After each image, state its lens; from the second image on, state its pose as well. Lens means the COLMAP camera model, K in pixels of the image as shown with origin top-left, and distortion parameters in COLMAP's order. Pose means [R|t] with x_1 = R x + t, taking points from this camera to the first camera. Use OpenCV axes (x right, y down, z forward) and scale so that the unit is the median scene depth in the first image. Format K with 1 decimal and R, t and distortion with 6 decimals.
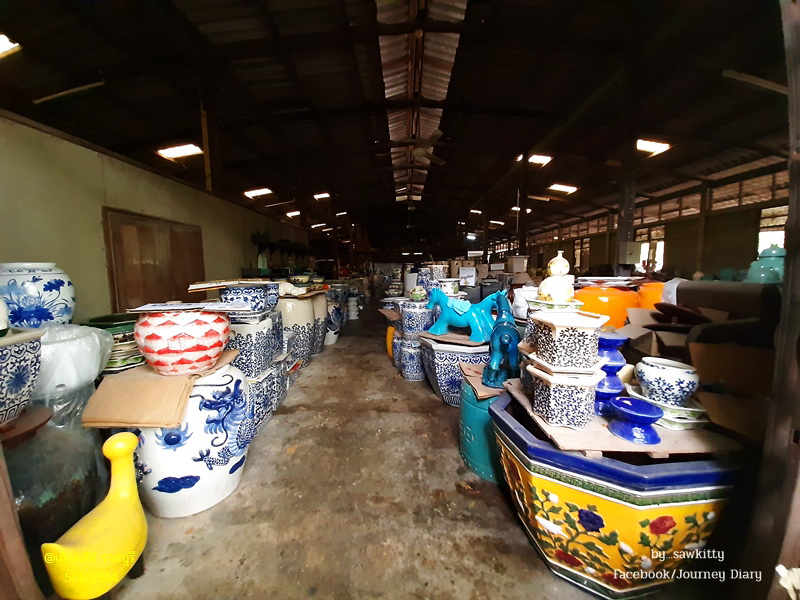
lens RADIAL K [[319.5, 0, 399.6], [0, 319.5, 299.2], [0, 0, 1]] dist [-0.009391, -0.000806]
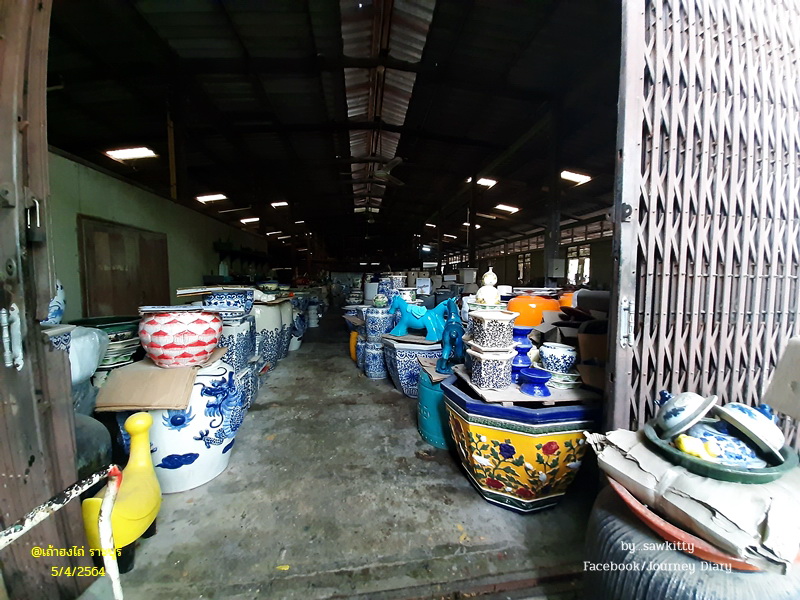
lens RADIAL K [[319.5, 0, 400.0], [0, 319.5, 298.5], [0, 0, 1]] dist [-0.009391, -0.000806]
pose [[0.990478, 0.006217, 0.137532, -0.038888], [-0.001688, 0.999453, -0.033022, 0.015928], [-0.137662, 0.032475, 0.989947, -0.165182]]
